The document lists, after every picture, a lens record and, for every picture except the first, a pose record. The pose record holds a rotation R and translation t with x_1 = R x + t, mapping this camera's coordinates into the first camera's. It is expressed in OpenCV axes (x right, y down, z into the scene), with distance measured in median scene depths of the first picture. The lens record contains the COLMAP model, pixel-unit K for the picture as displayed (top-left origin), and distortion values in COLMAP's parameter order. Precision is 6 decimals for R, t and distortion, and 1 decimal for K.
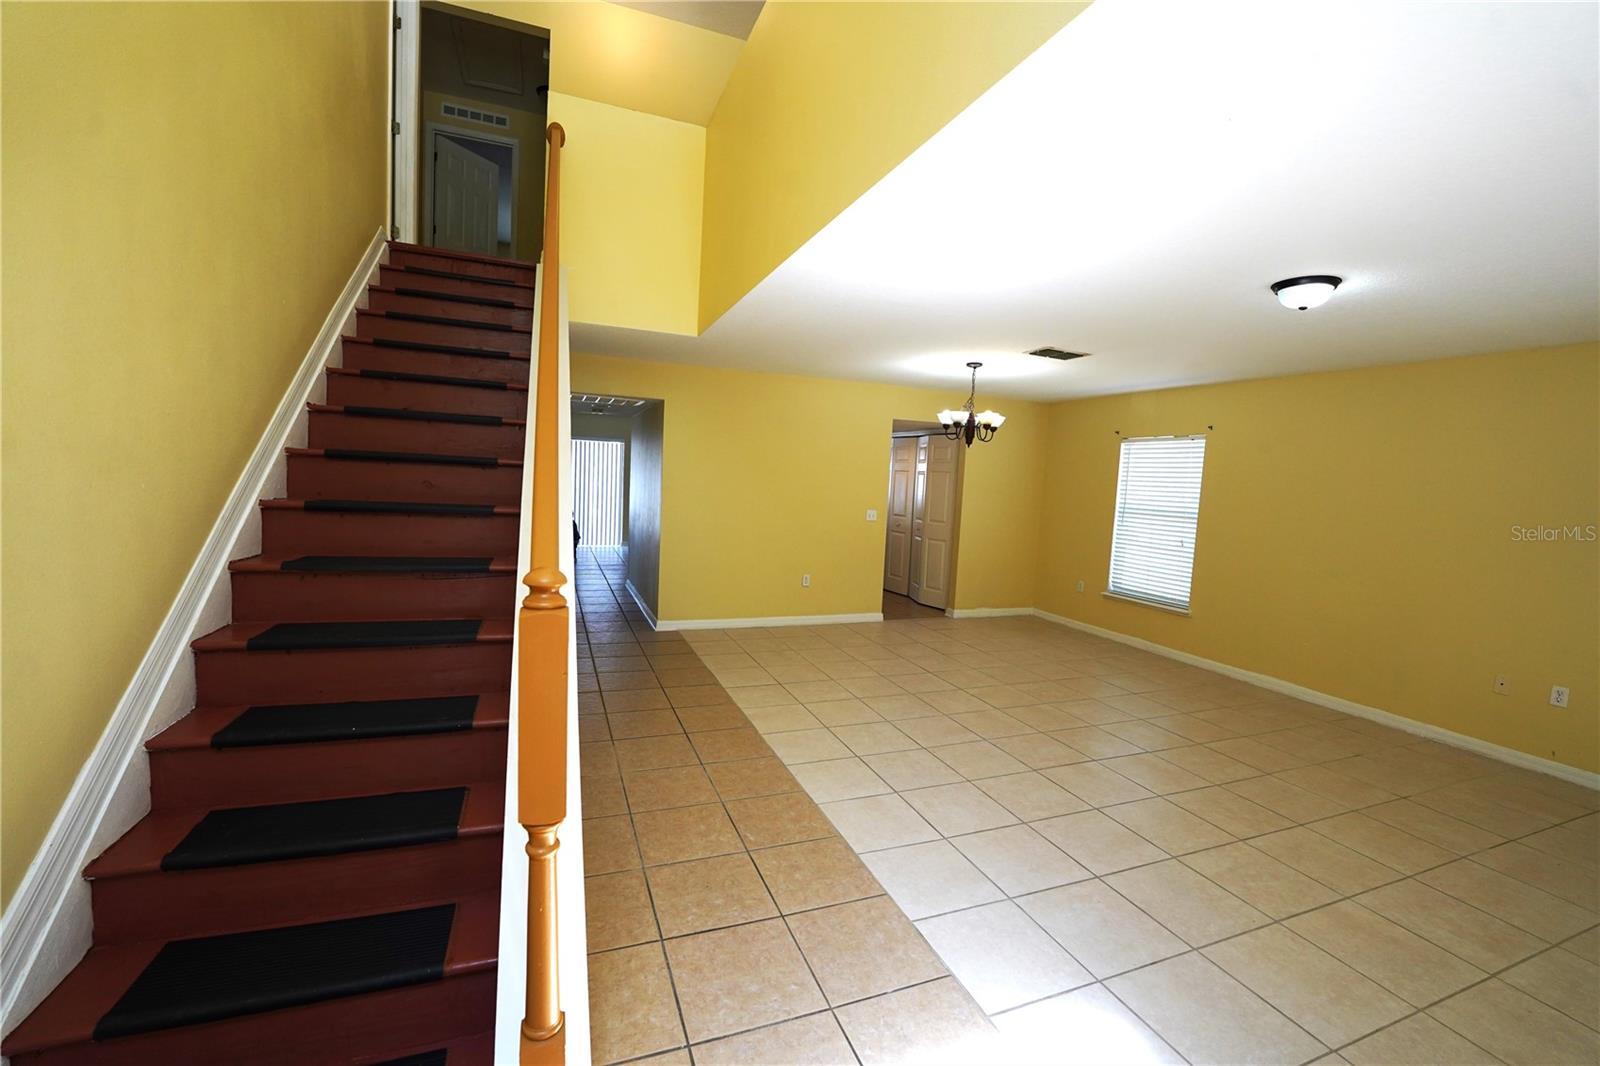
lens RADIAL K [[649.5, 0, 800.3], [0, 649.5, 528.7], [0, 0, 1]] dist [-0.021976, -0.000005]
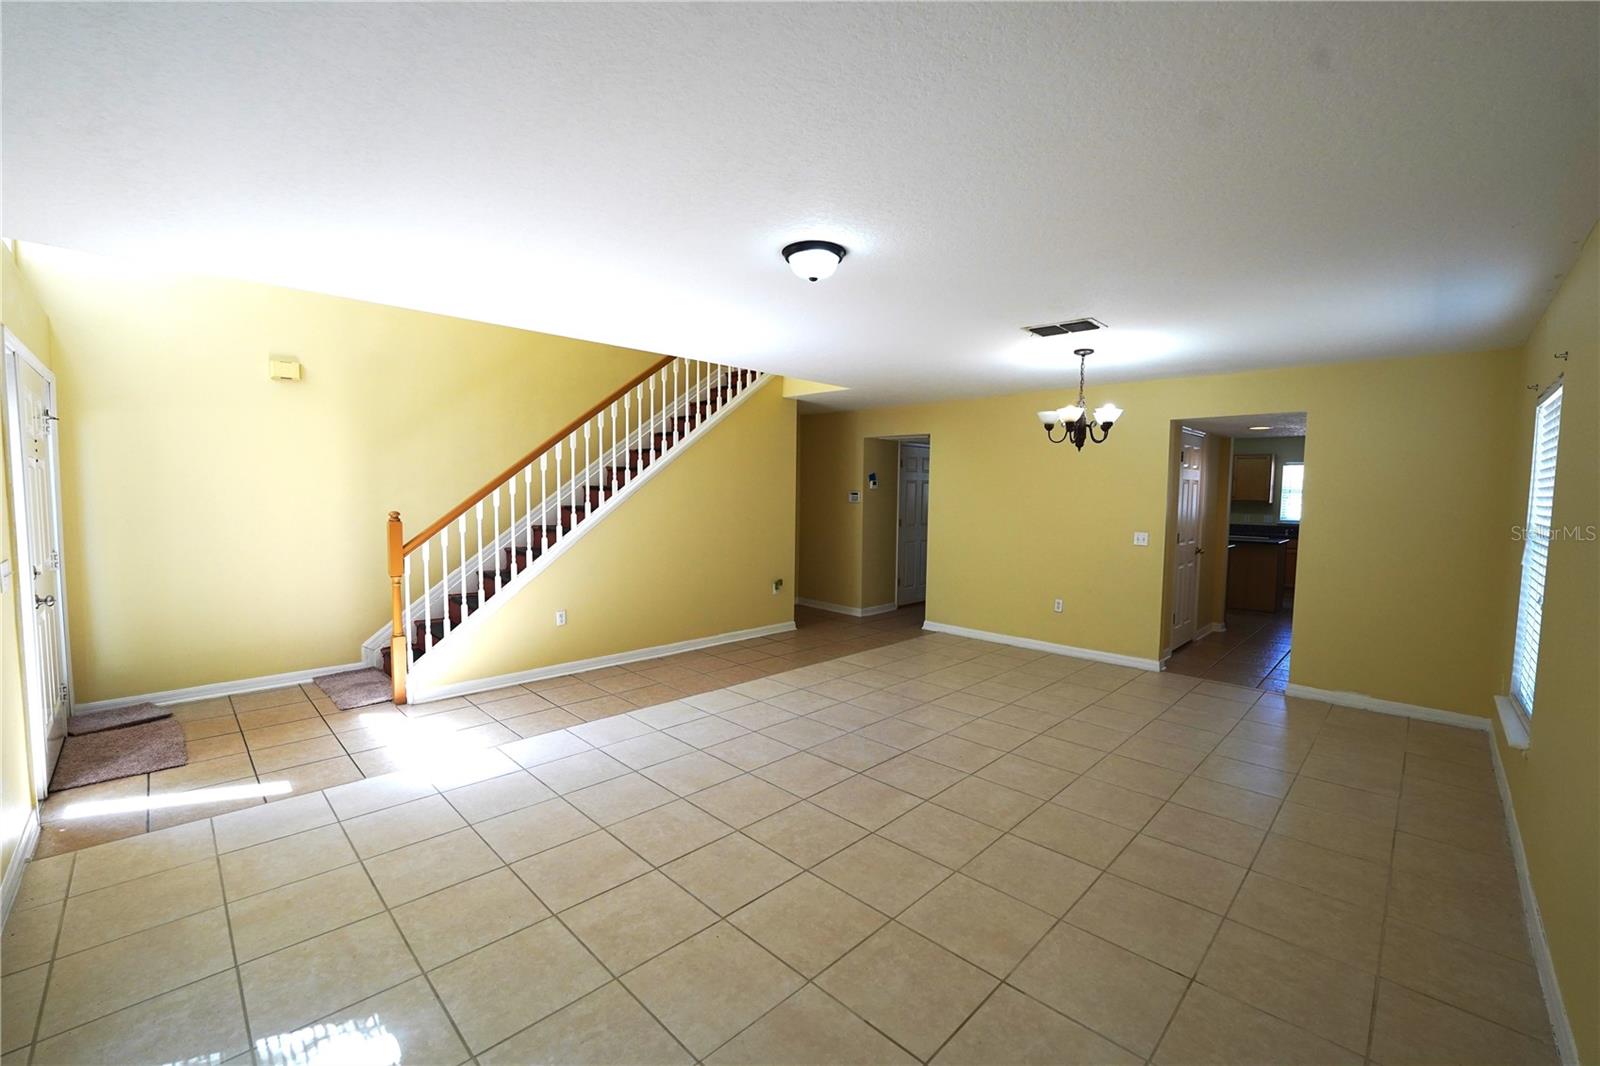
lens RADIAL K [[649.5, 0, 799.6], [0, 649.5, 534.9], [0, 0, 1]] dist [-0.021976, -0.000005]
pose [[0.415692, 0.023191, -0.909210, 1.032911], [-0.068546, 0.997631, -0.005894, 0.014024], [0.906919, 0.064773, 0.416297, 0.397722]]
